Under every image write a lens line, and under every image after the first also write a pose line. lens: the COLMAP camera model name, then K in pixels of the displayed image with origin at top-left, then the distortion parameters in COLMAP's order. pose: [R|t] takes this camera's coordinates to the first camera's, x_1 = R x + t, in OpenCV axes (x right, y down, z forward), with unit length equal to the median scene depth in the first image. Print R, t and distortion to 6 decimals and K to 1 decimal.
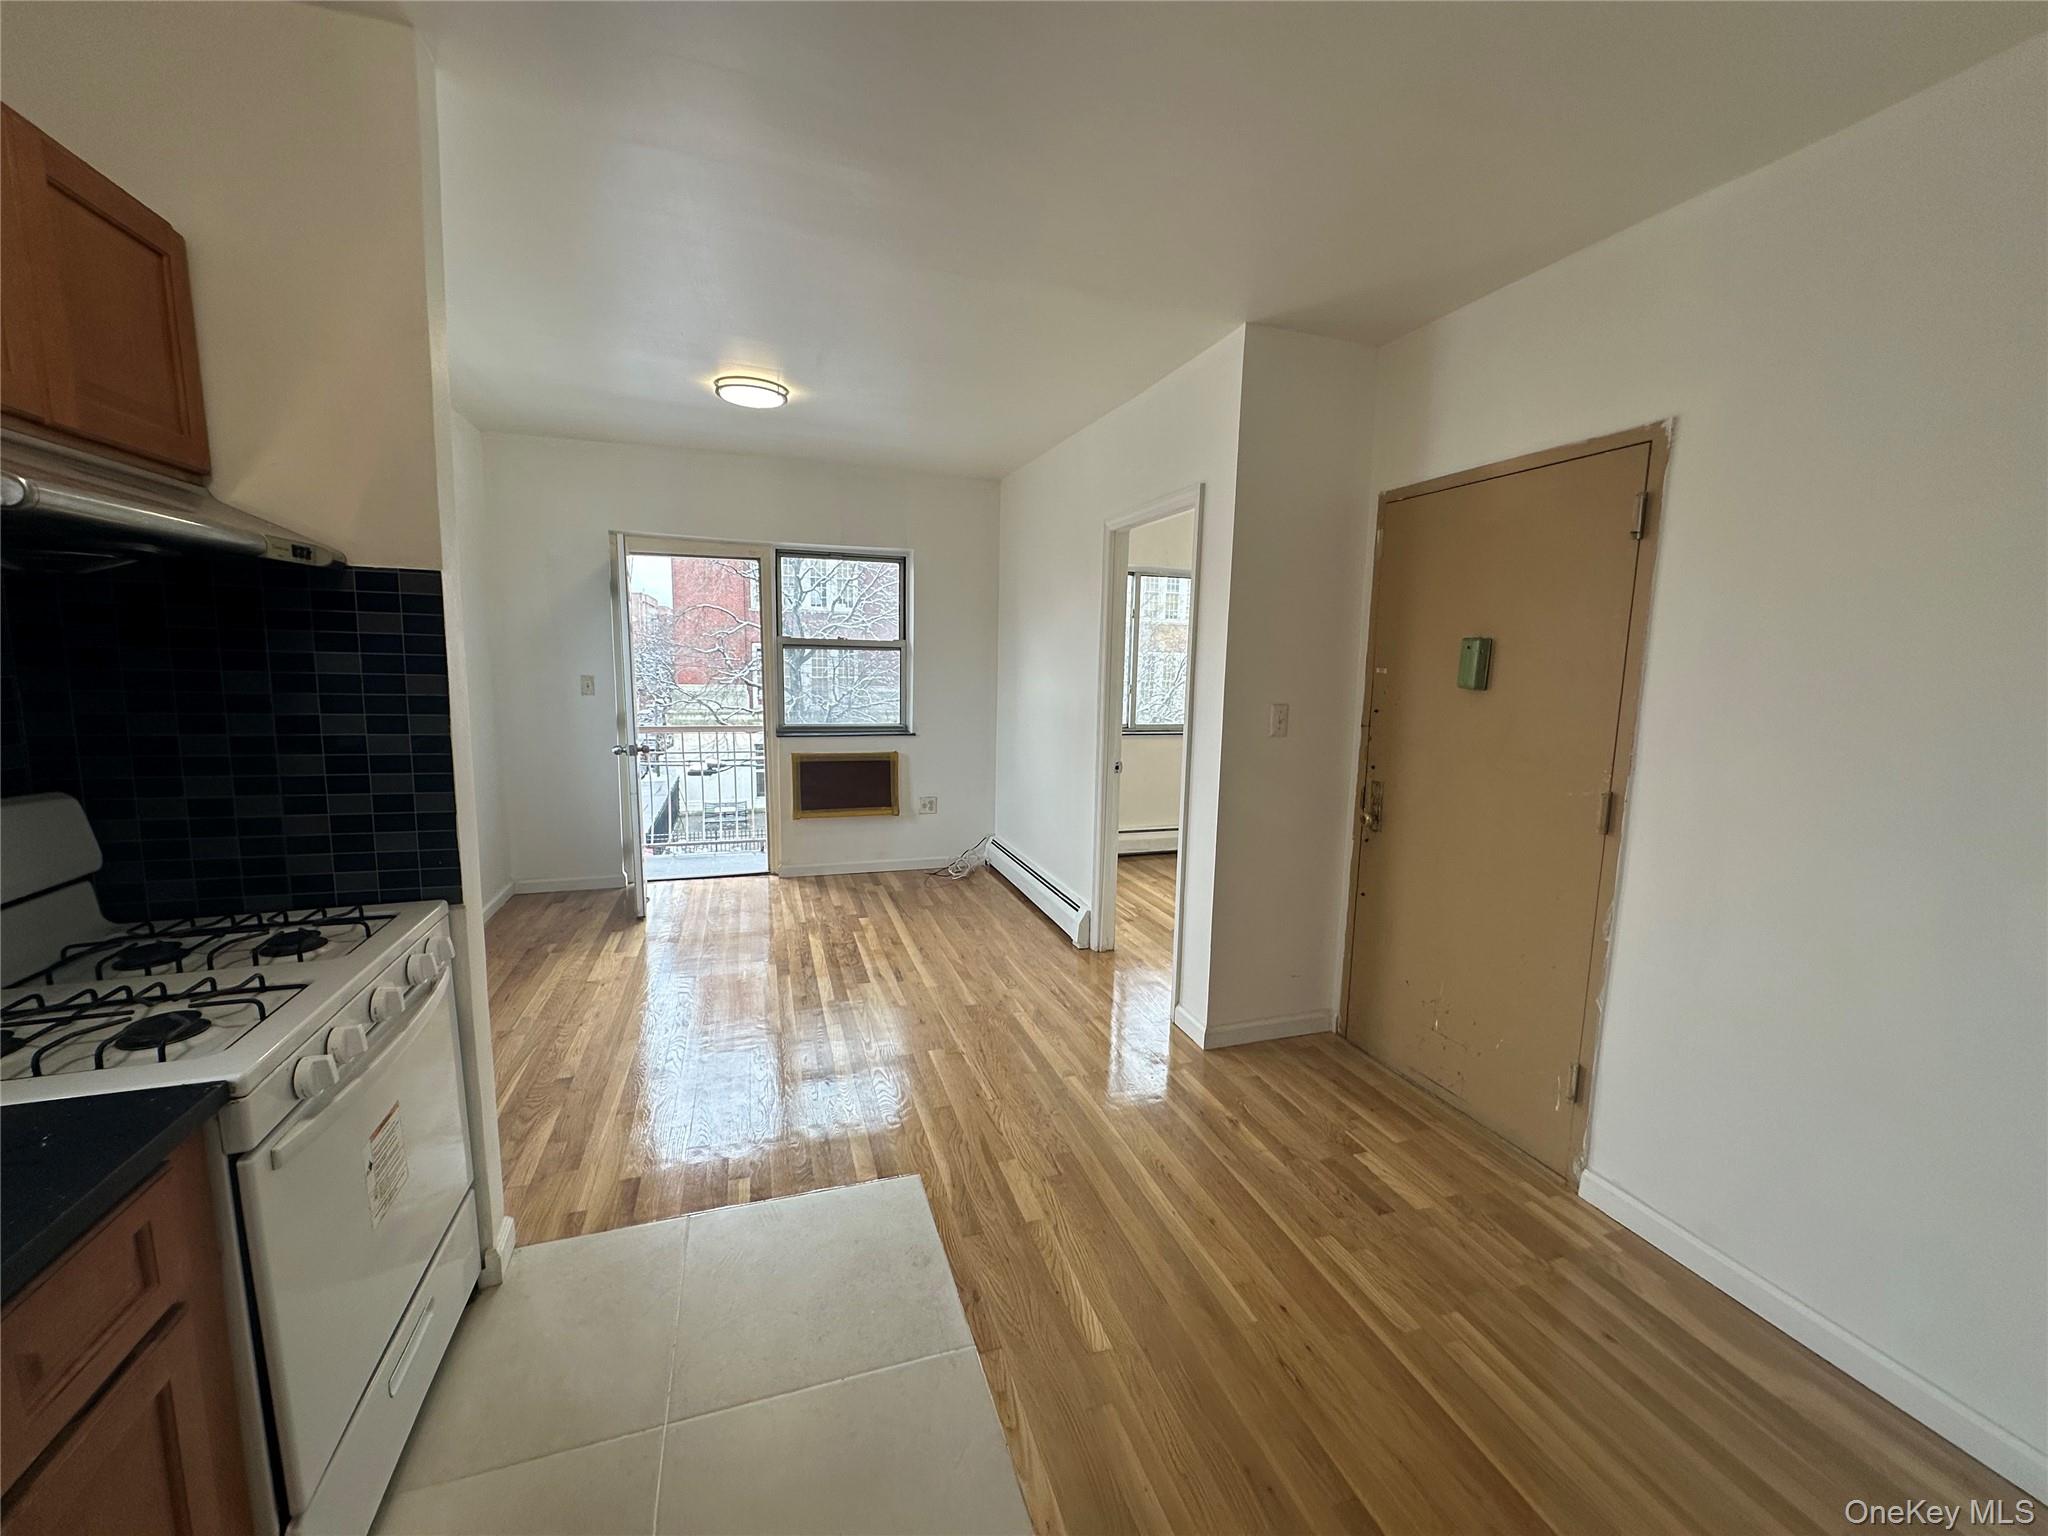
lens RADIAL K [[818.7, 0, 1024.0], [0, 818.7, 768.0], [0, 0, 1]] dist [0.007453, -0.000415]
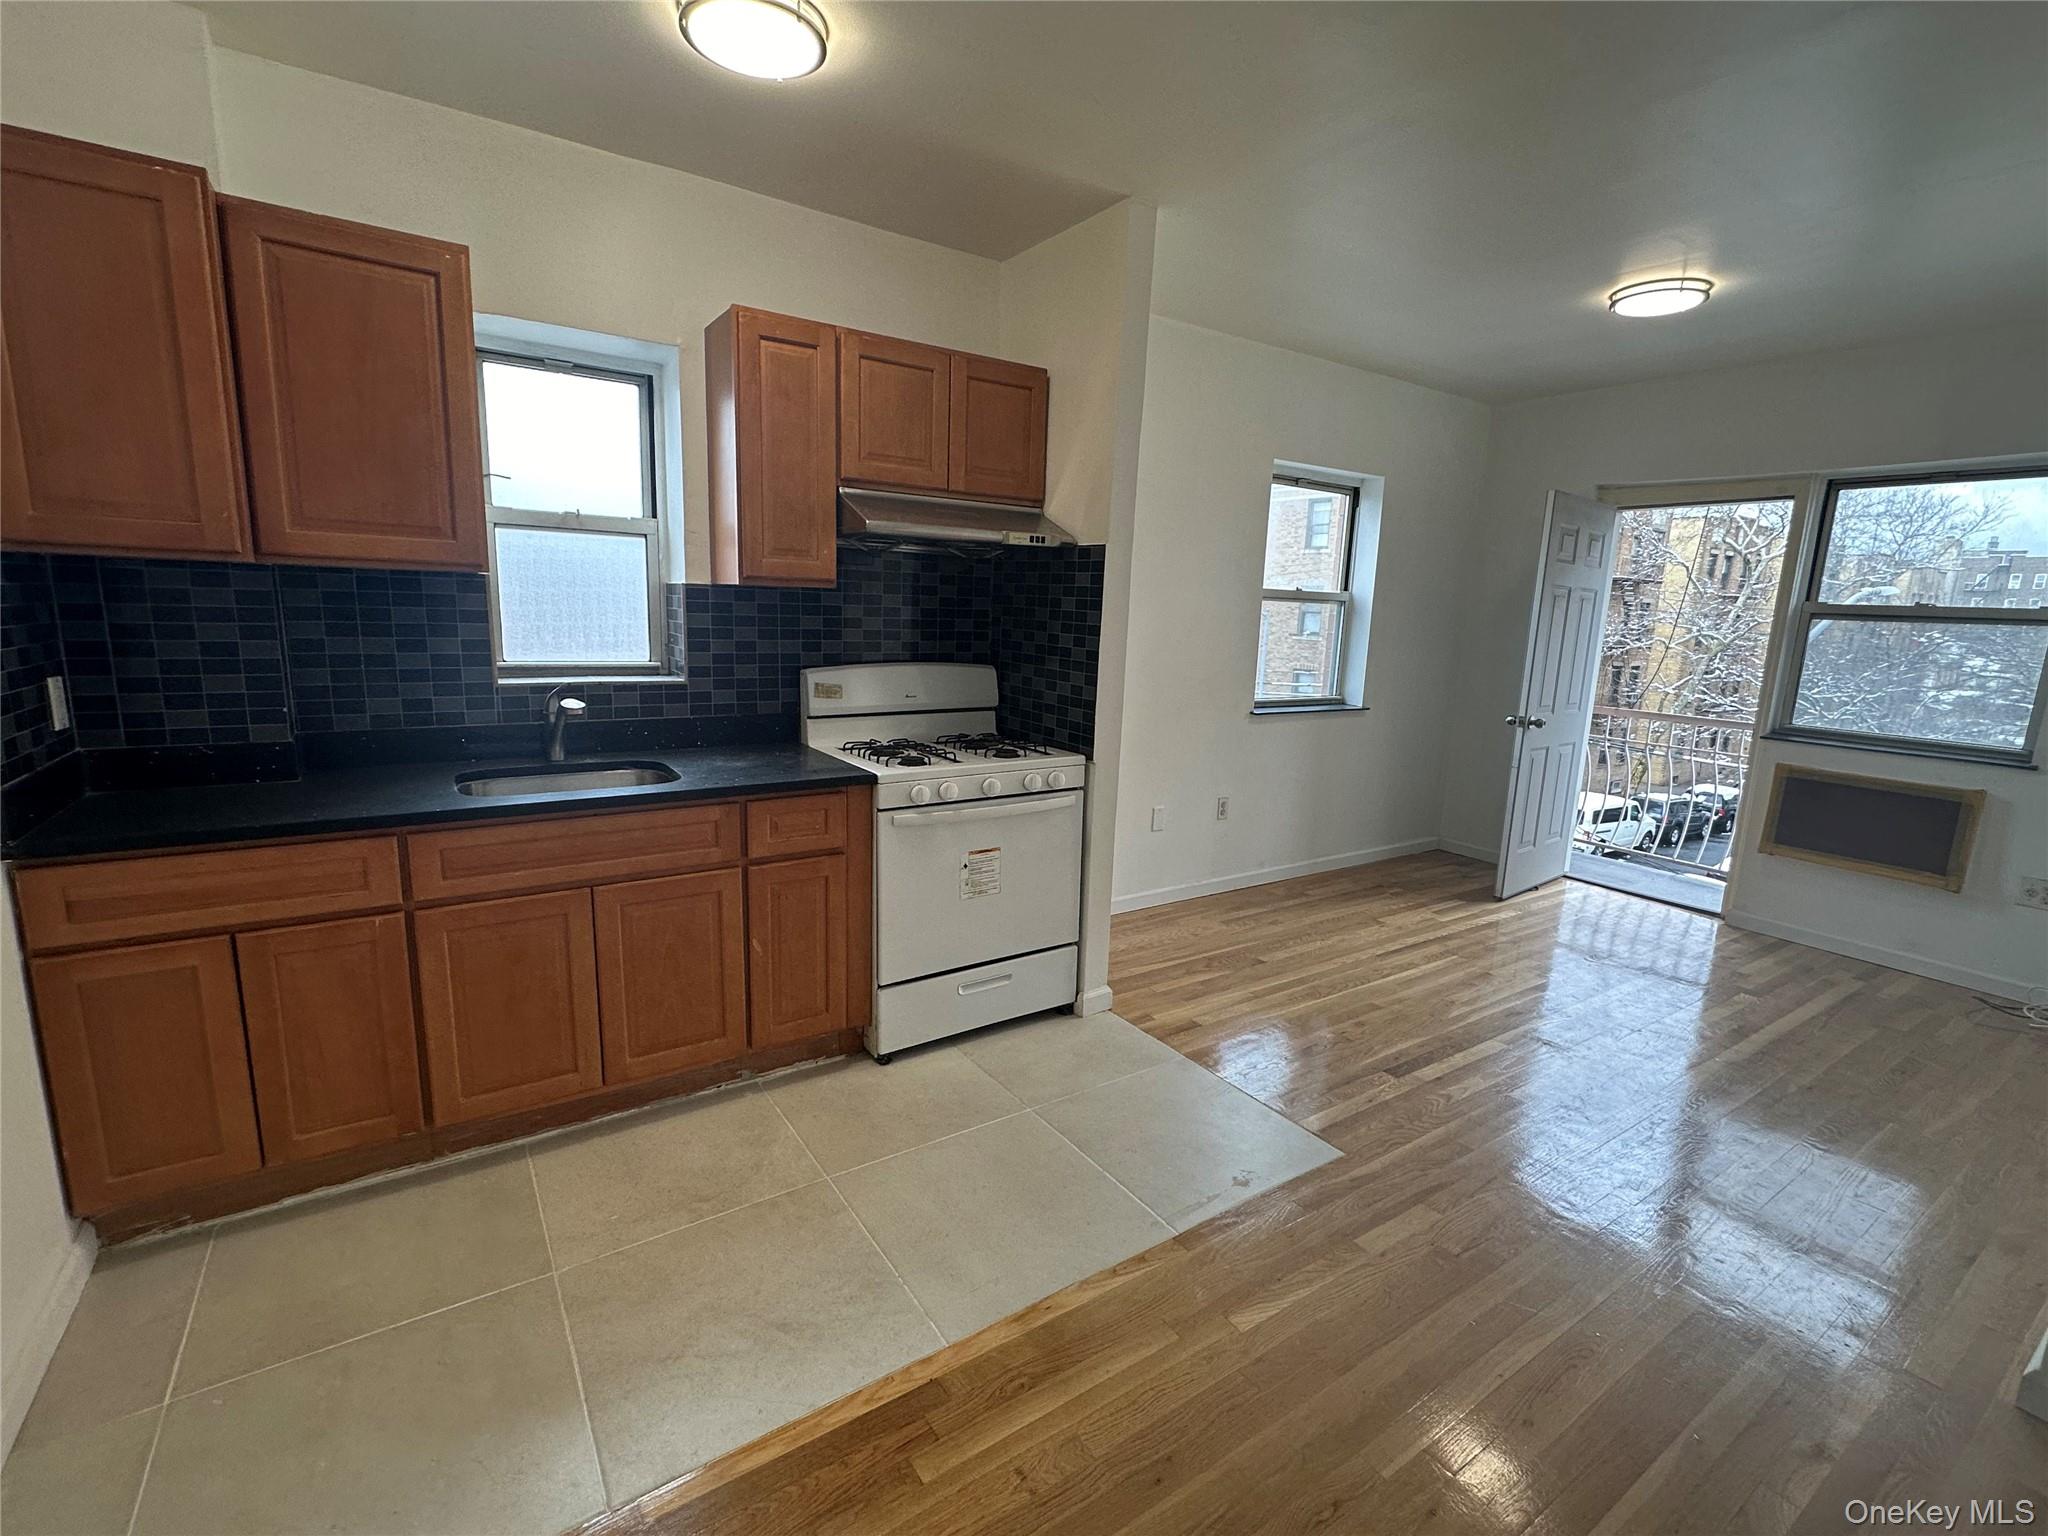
lens RADIAL K [[921.5, 0, 1024.0], [0, 921.5, 768.0], [0, 0, 1]] dist [-0.002456, -0.000544]
pose [[0.274800, 0.162919, -0.947598, 0.430729], [-0.163651, 0.979085, 0.120875, -0.004579], [0.947472, 0.121859, 0.295715, 0.172809]]
